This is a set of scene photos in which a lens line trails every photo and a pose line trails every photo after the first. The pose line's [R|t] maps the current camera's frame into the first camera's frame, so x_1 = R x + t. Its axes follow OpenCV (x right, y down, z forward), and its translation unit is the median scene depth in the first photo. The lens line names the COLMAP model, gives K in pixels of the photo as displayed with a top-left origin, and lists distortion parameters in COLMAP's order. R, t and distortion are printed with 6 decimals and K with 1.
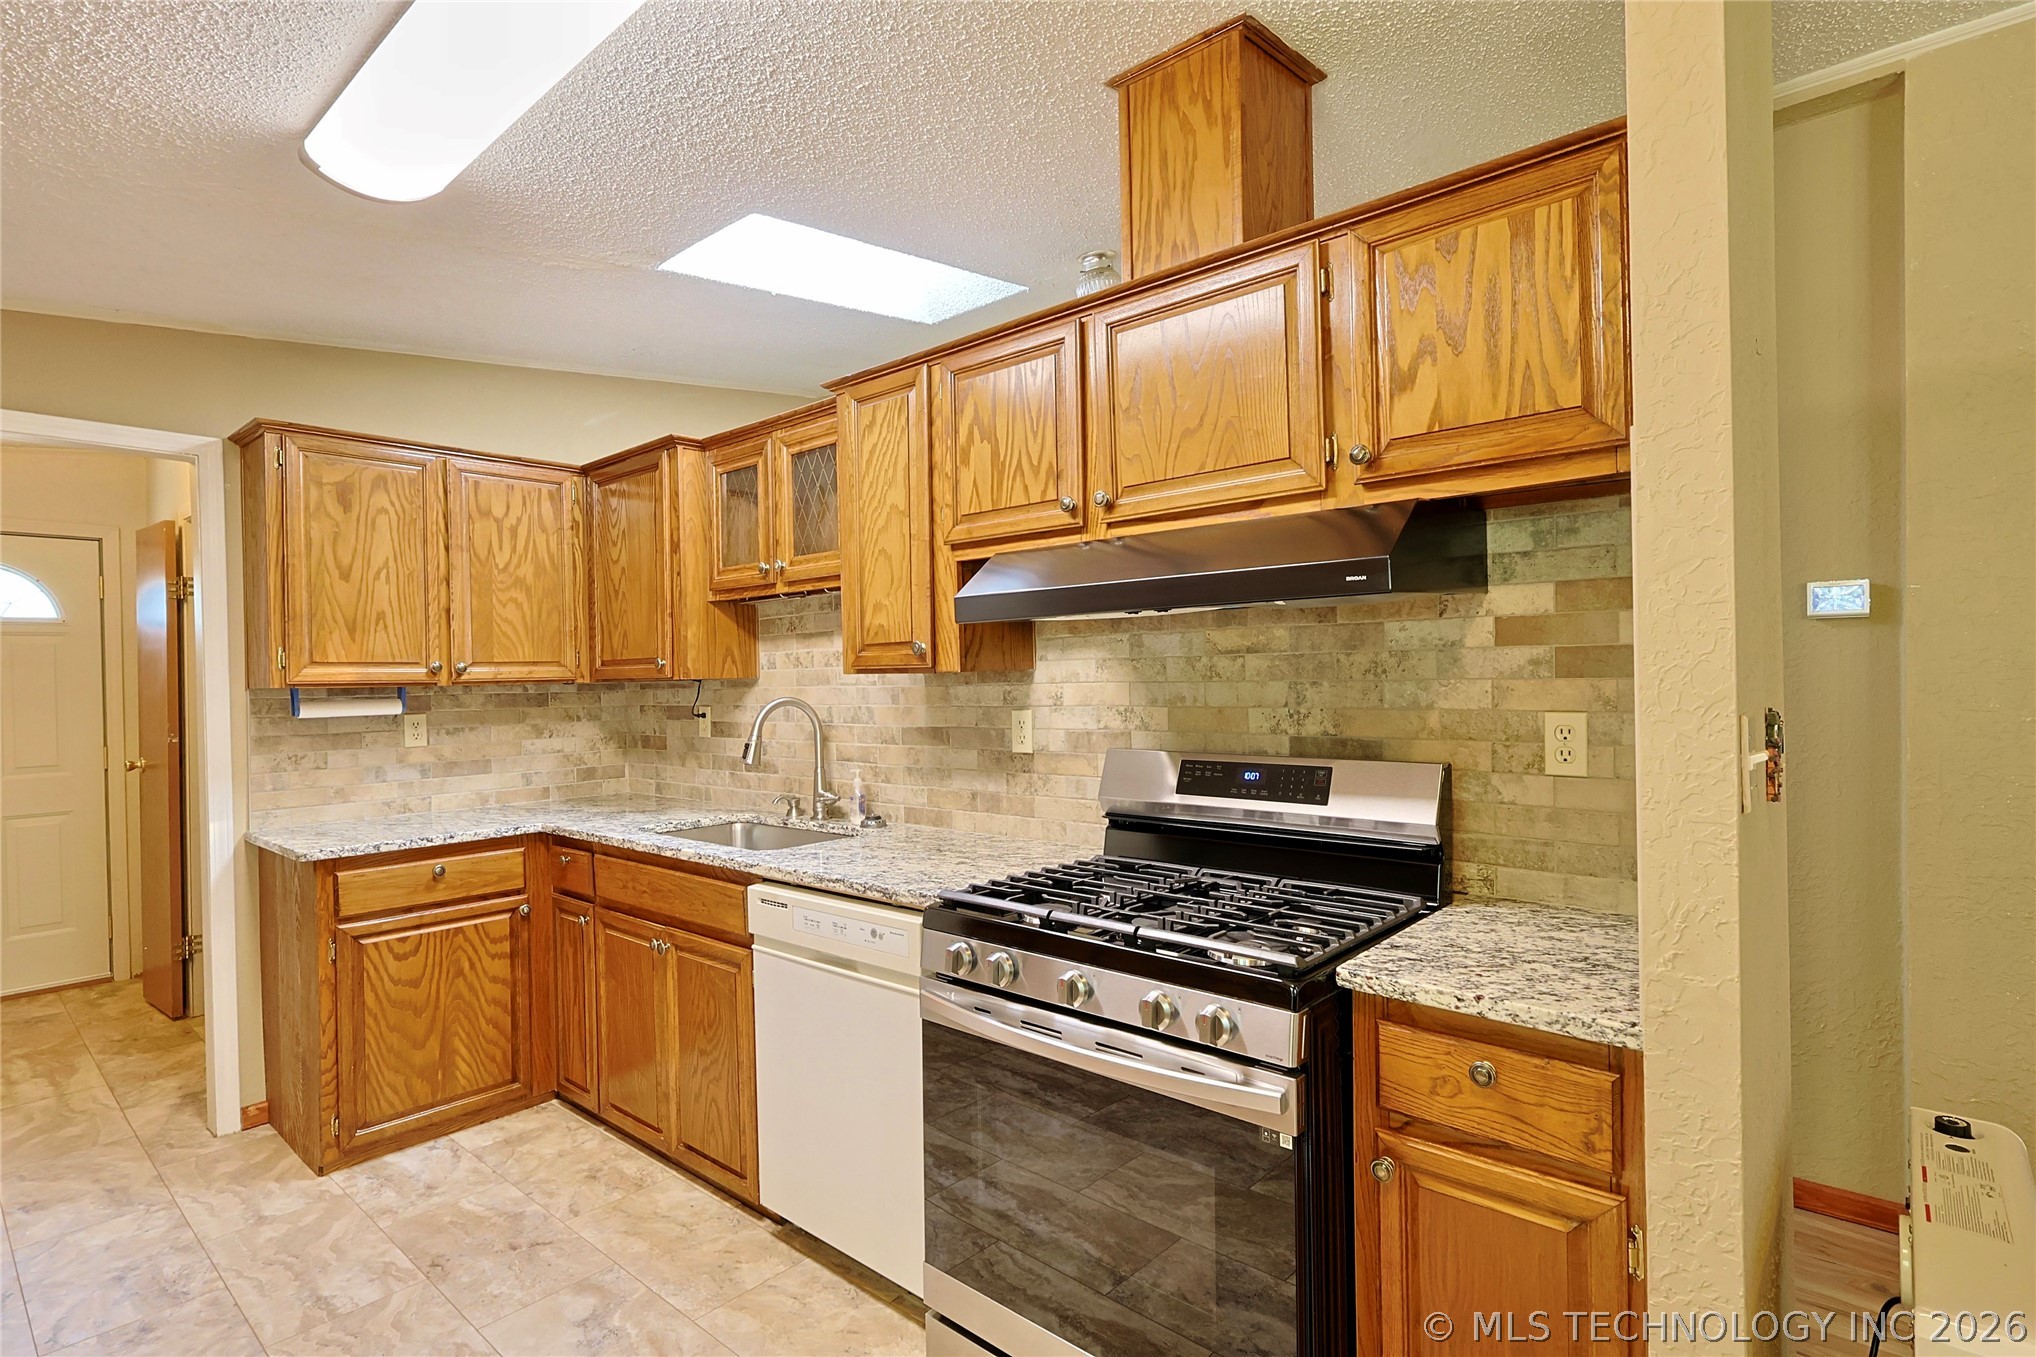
lens RADIAL K [[993.8, 0, 1018.1], [0, 993.8, 680.2], [0, 0, 1]] dist [-0.002662, 0.001884]
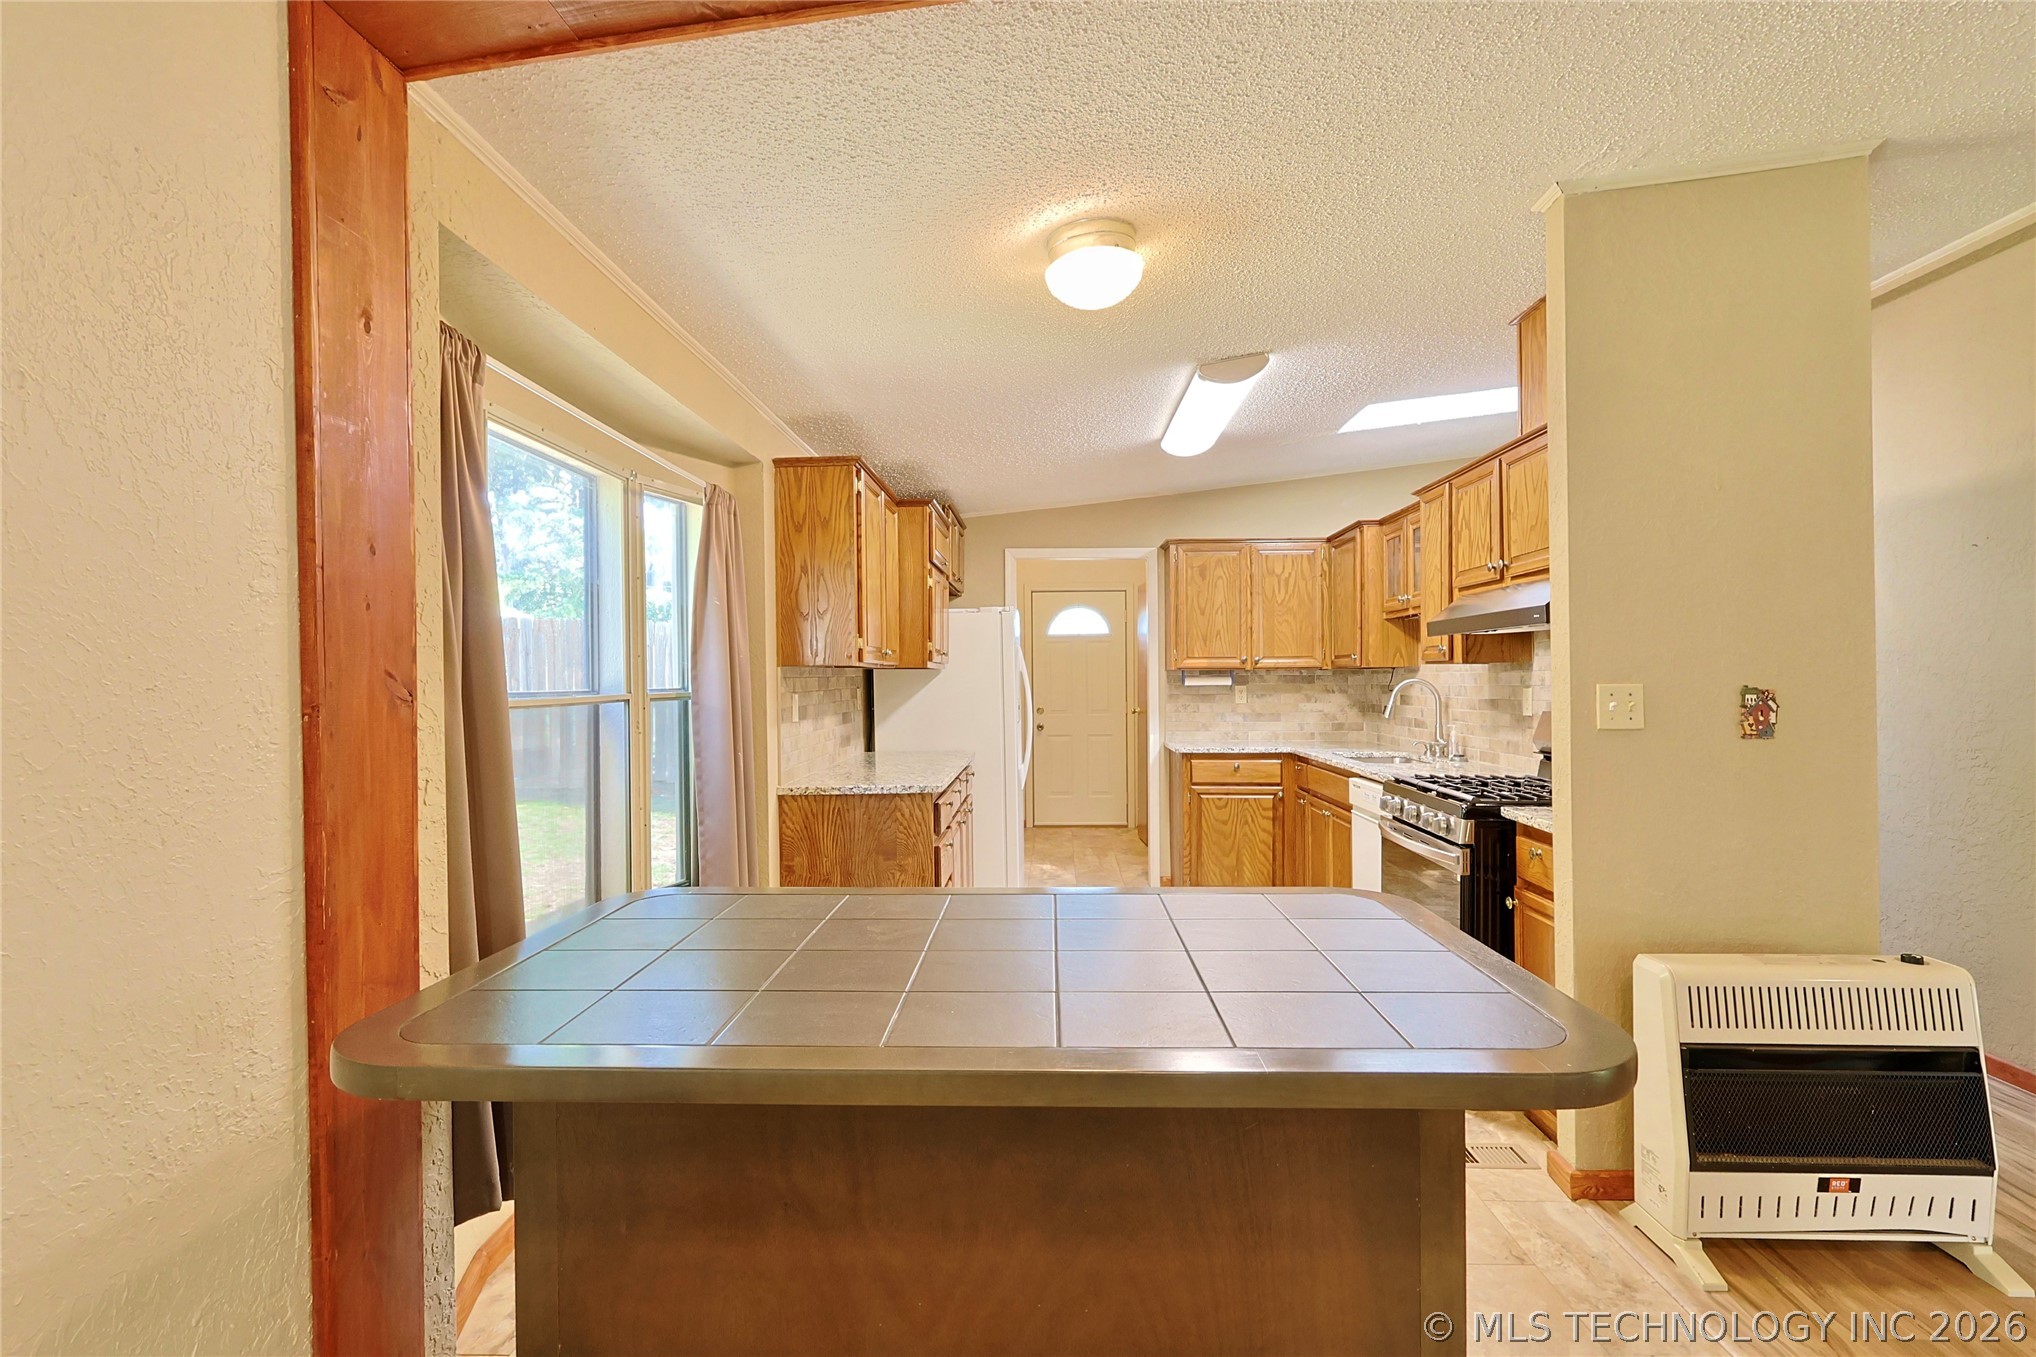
lens RADIAL K [[993.8, 0, 1019.5], [0, 993.8, 677.7], [0, 0, 1]] dist [-0.002662, 0.001884]
pose [[0.632852, 0.015406, -0.774119, 0.631562], [-0.009949, 0.999881, 0.011765, 0.003342], [0.774209, 0.000256, 0.632931, -0.534542]]
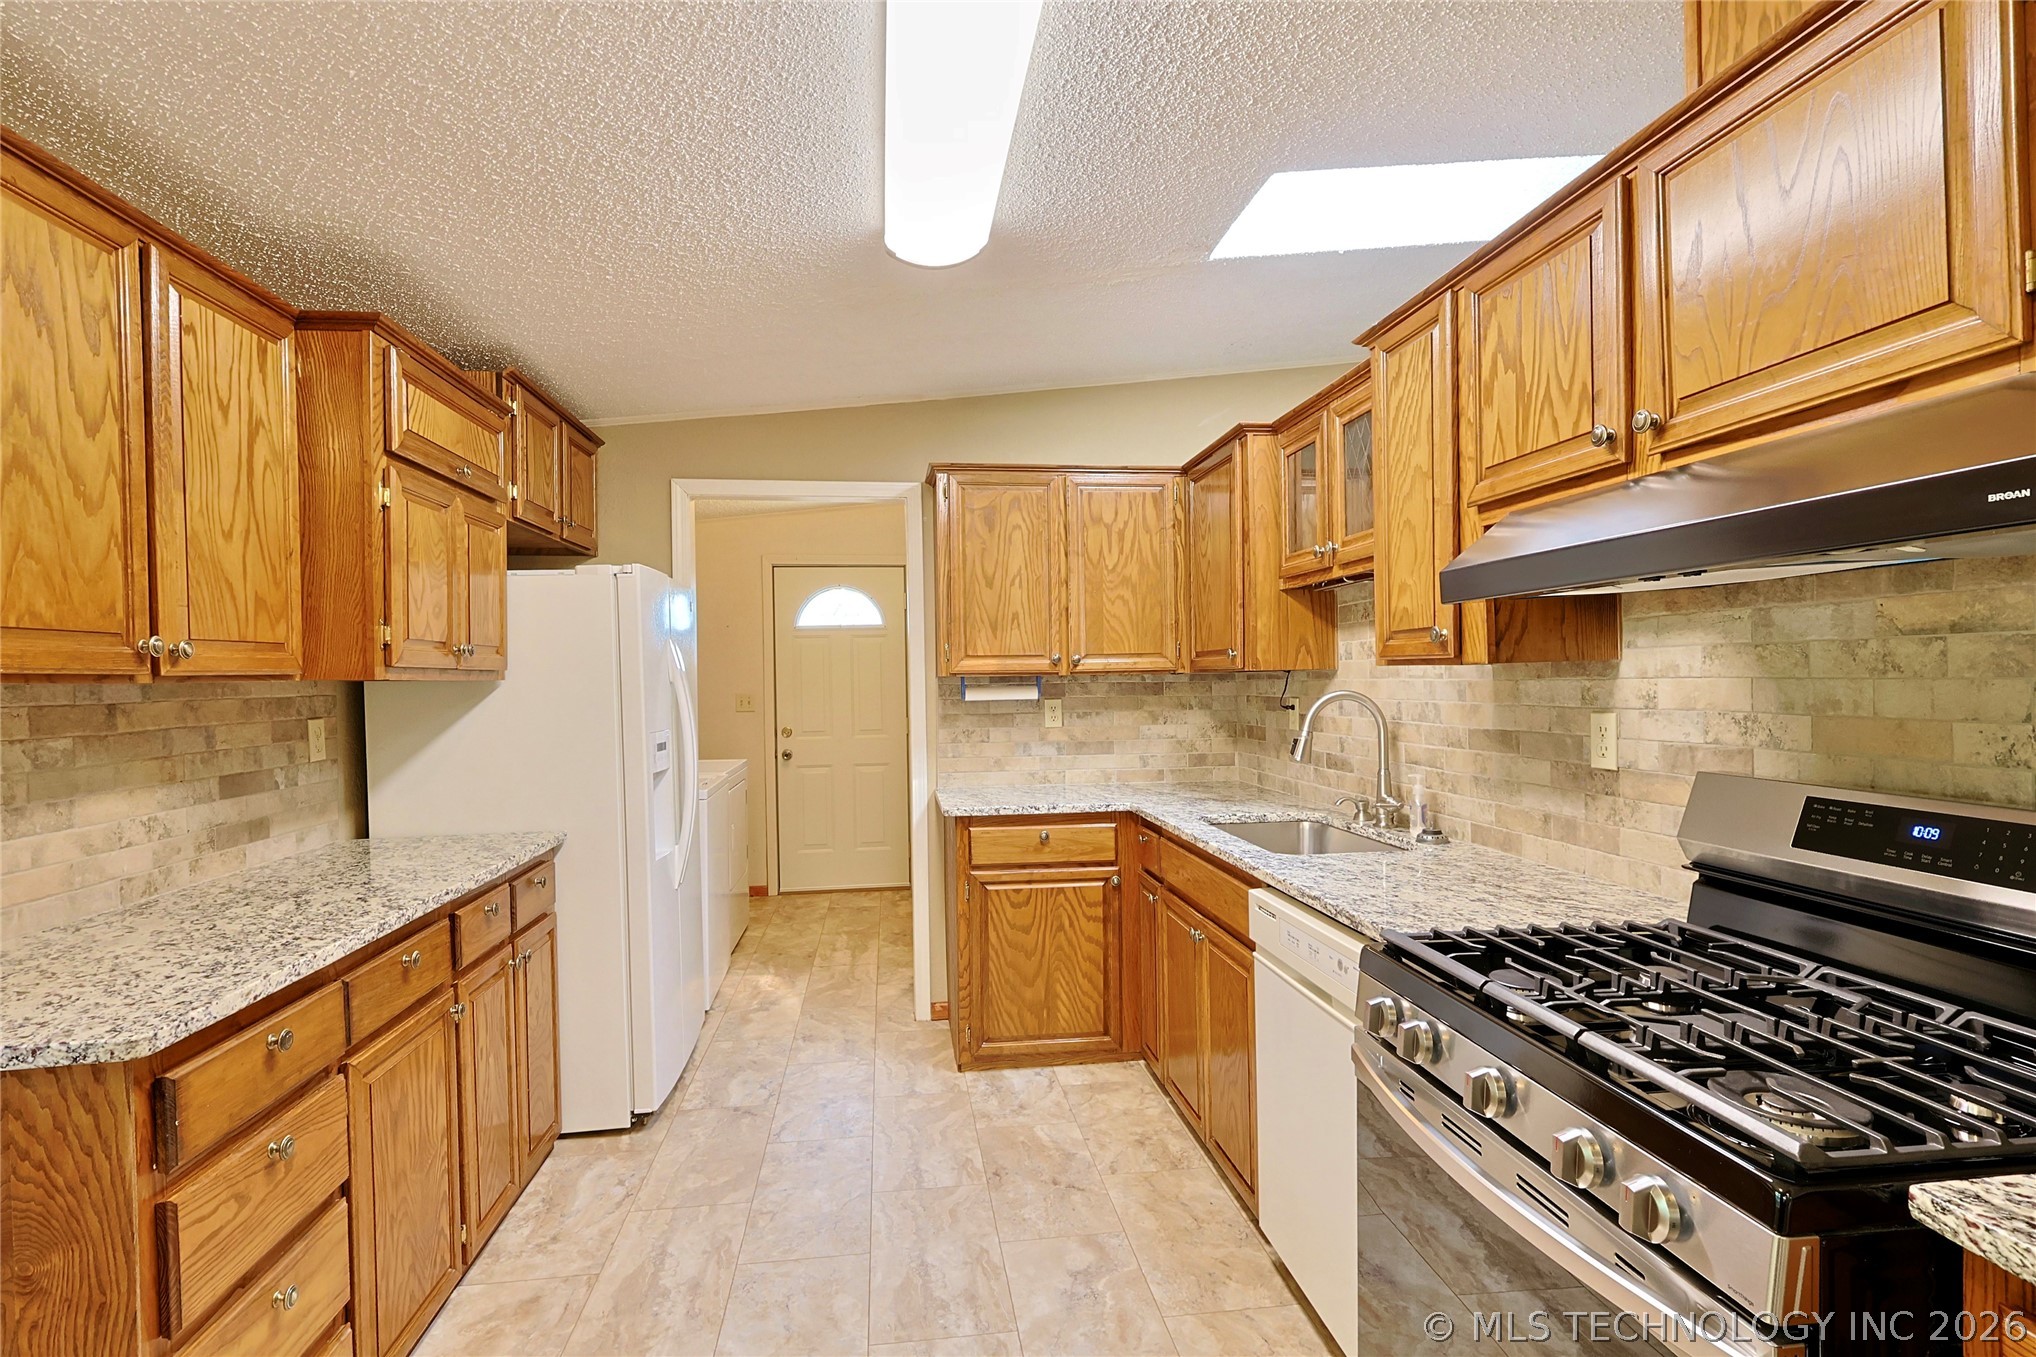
lens RADIAL K [[993.8, 0, 1015.5], [0, 993.8, 680.4], [0, 0, 1]] dist [-0.002662, 0.001884]
pose [[0.750222, 0.010288, -0.661106, 0.152234], [-0.002569, 0.999917, 0.012646, -0.003106], [0.661181, -0.007788, 0.750186, 0.116085]]
